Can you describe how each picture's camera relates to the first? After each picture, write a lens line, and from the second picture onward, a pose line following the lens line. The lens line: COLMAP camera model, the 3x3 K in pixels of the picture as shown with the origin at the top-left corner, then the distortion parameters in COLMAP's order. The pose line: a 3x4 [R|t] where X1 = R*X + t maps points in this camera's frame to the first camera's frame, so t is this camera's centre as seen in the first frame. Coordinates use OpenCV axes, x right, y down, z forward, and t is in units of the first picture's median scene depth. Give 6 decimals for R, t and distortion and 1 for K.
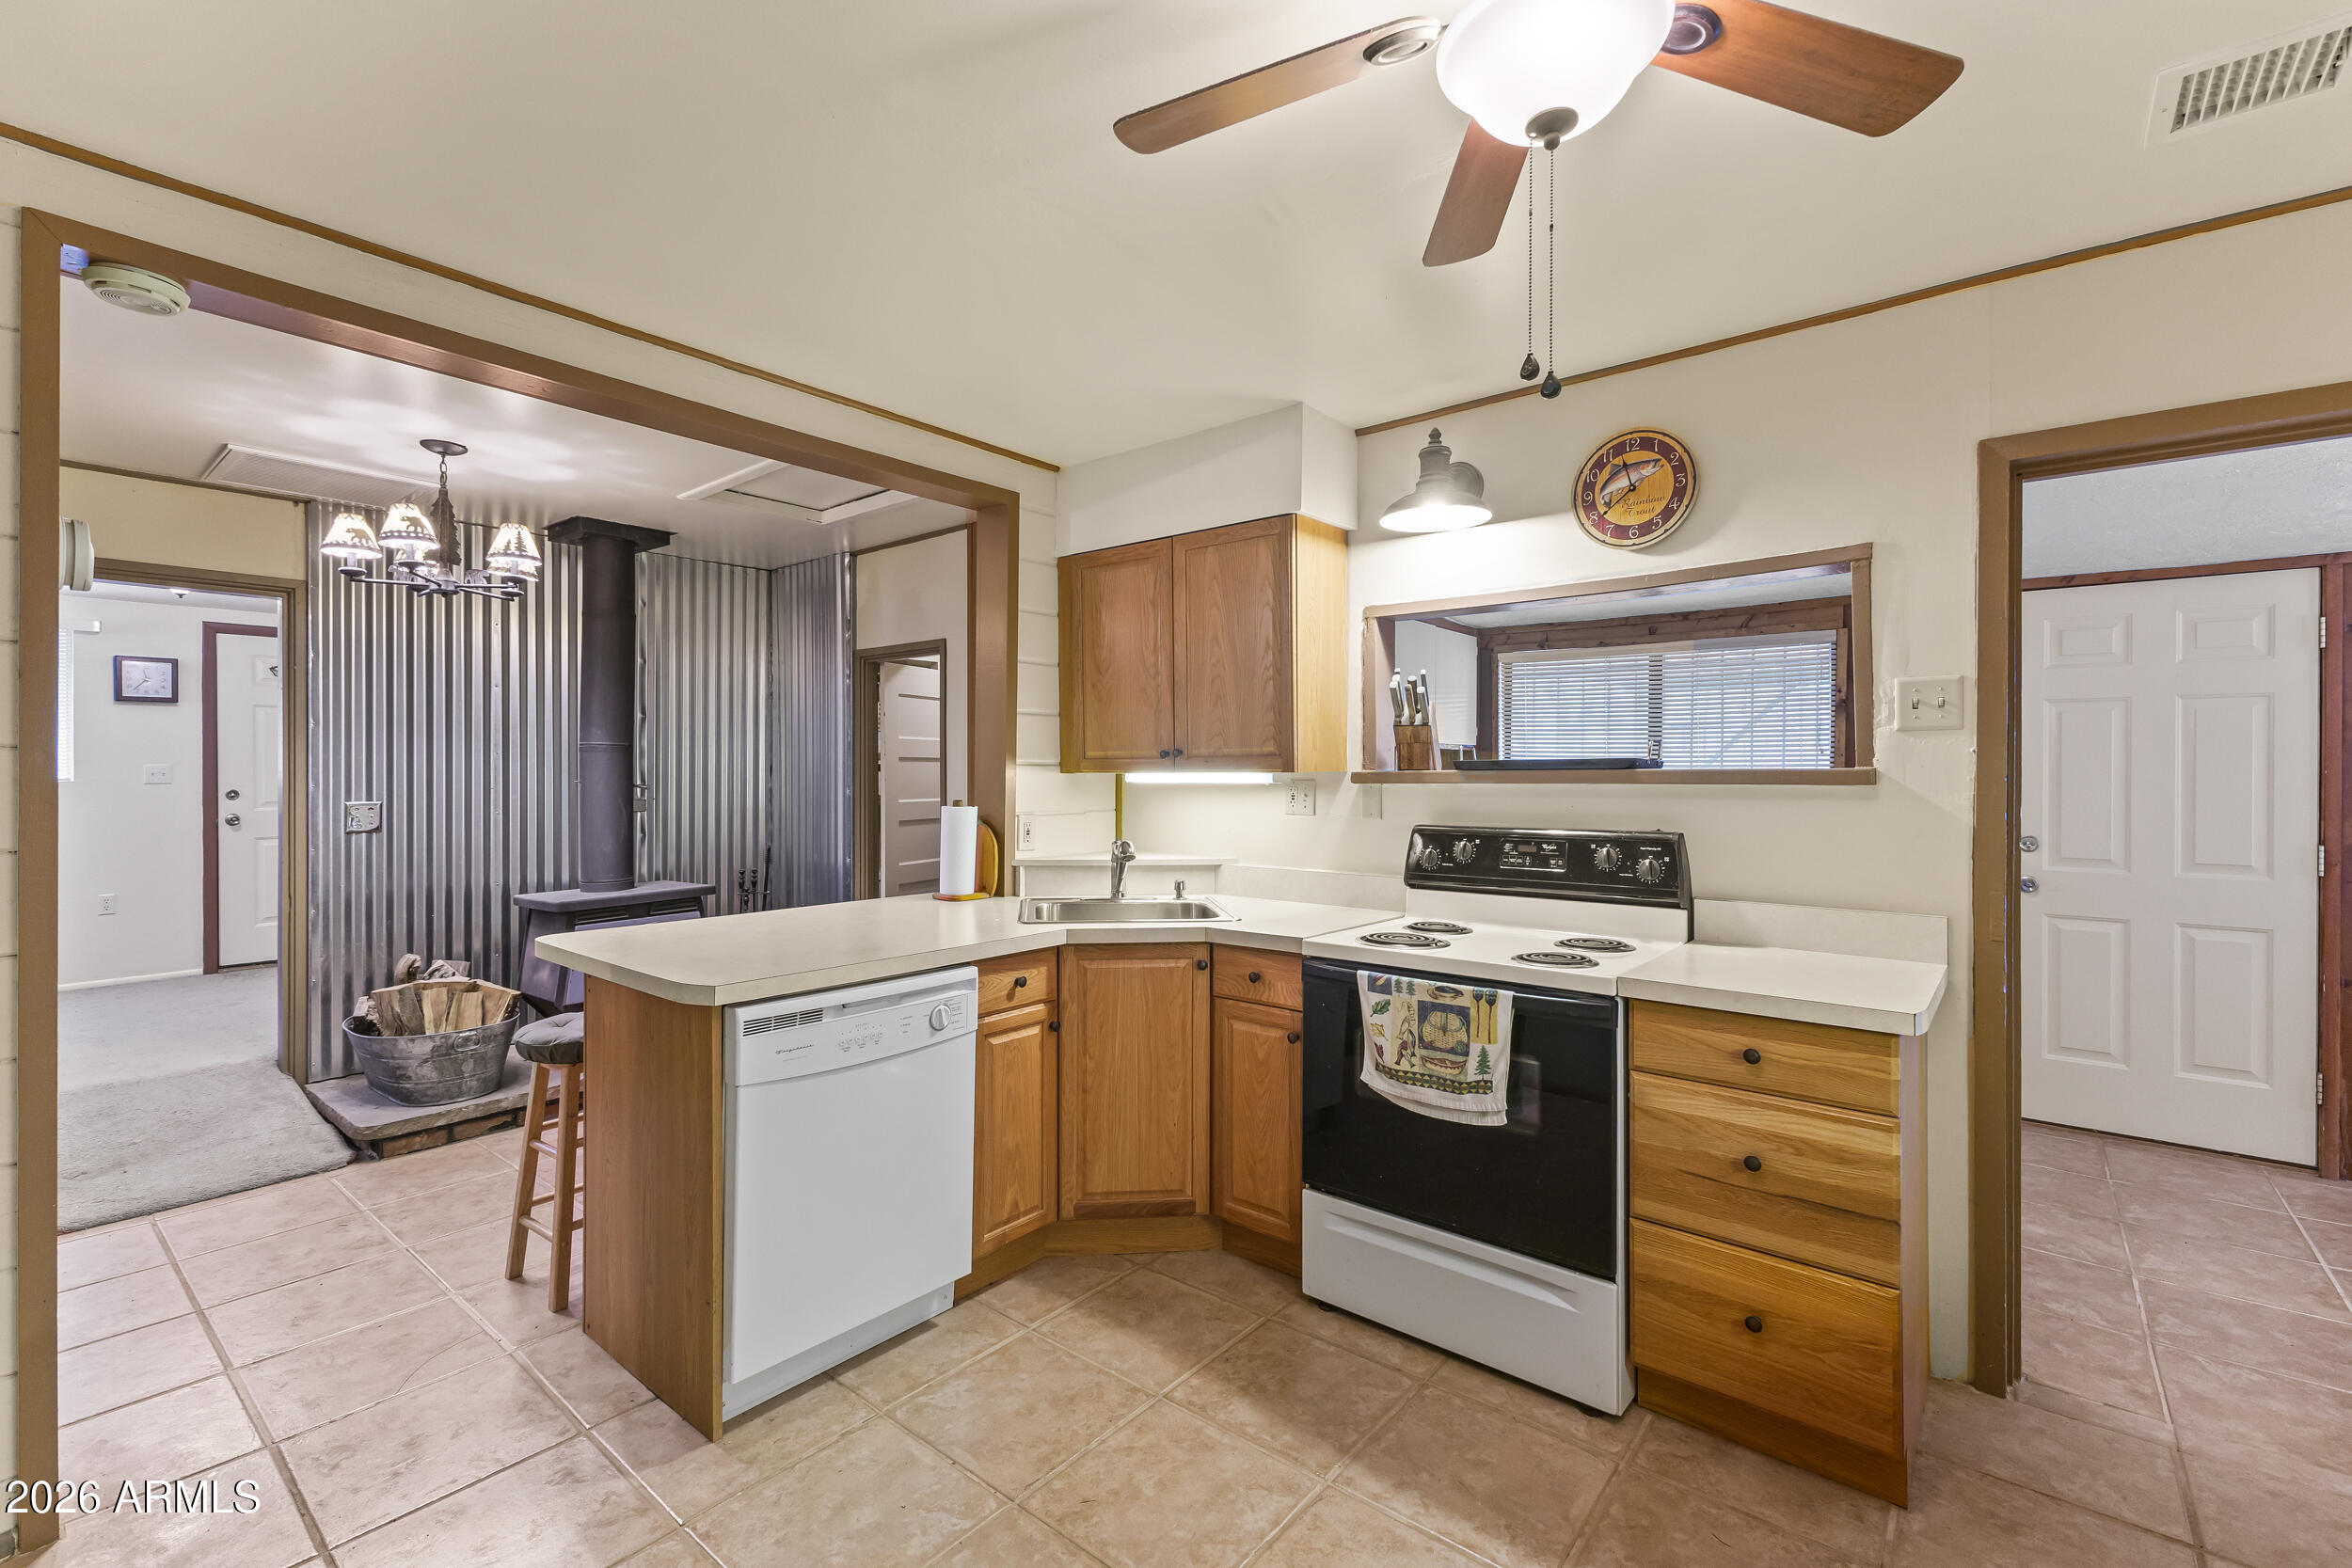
lens RADIAL K [[1008.8, 0, 1175.4], [0, 1008.8, 773.9], [0, 0, 1]] dist [0.002795, -0.000151]
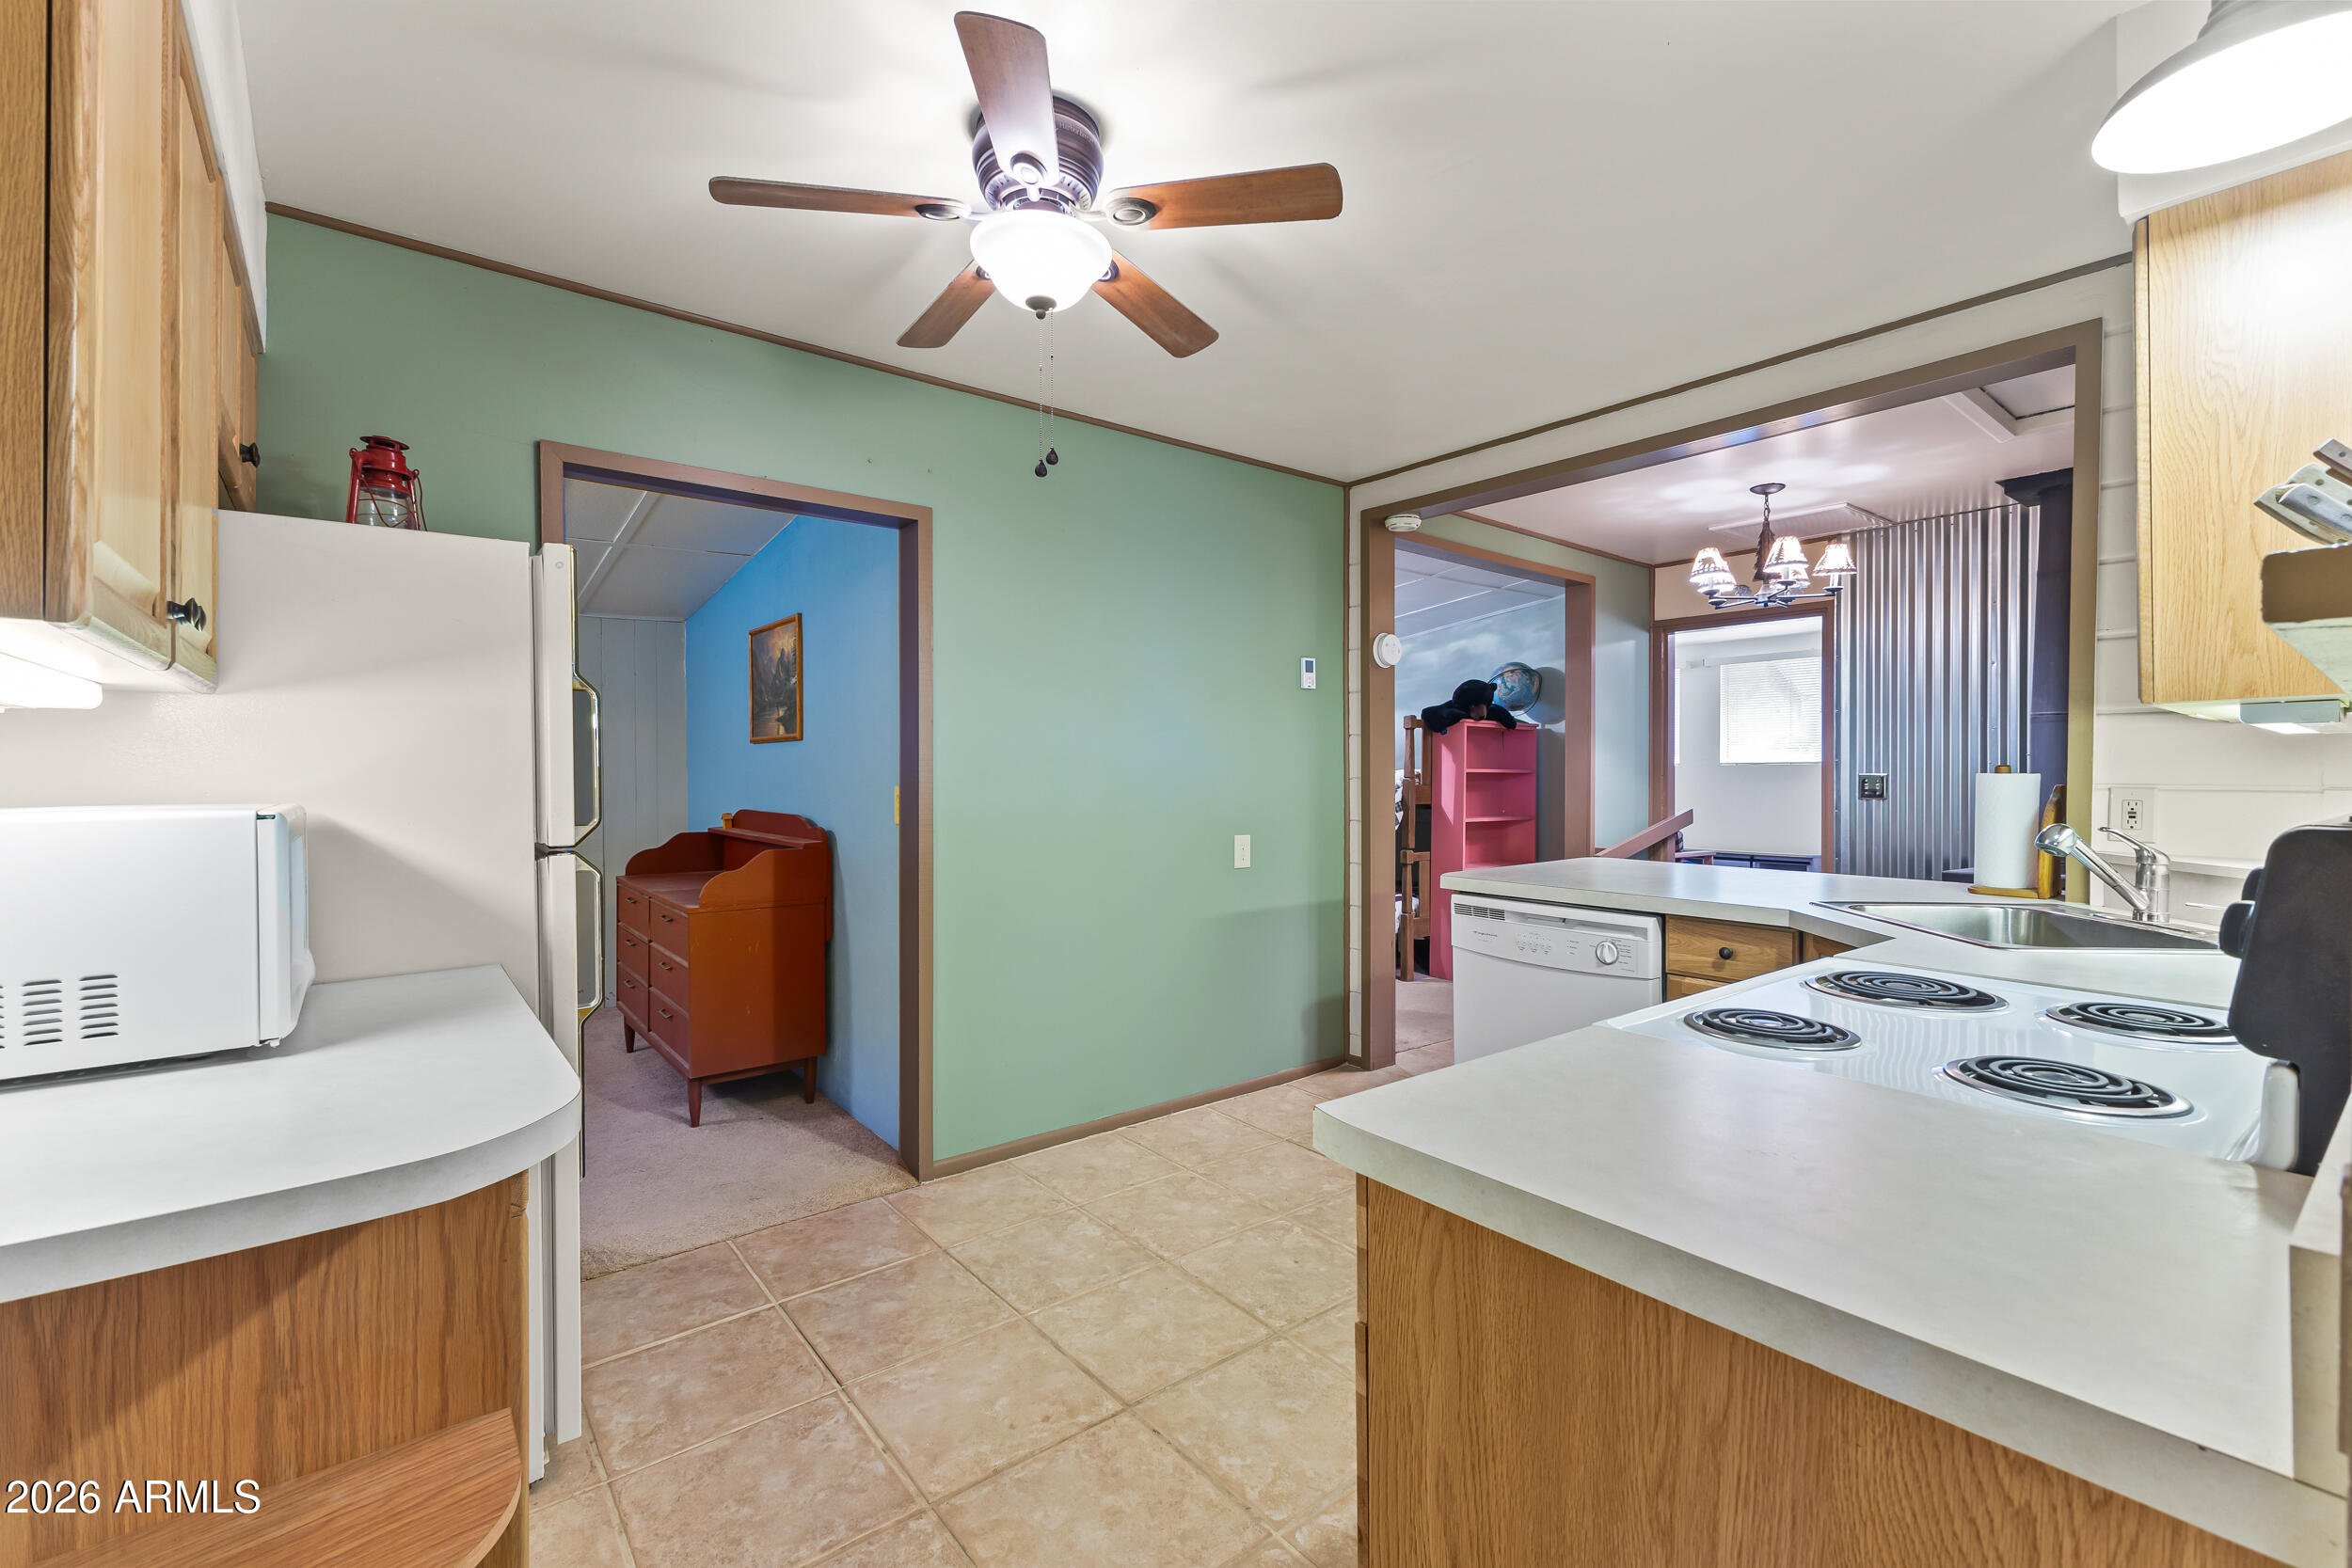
lens RADIAL K [[1008.8, 0, 1175.4], [0, 1008.8, 773.9], [0, 0, 1]] dist [0.002795, -0.000151]
pose [[-0.205728, 0.000929, -0.978609, 0.660150], [-0.002340, 0.999996, 0.001441, 0.032827], [0.978606, 0.002587, -0.205725, 0.541067]]
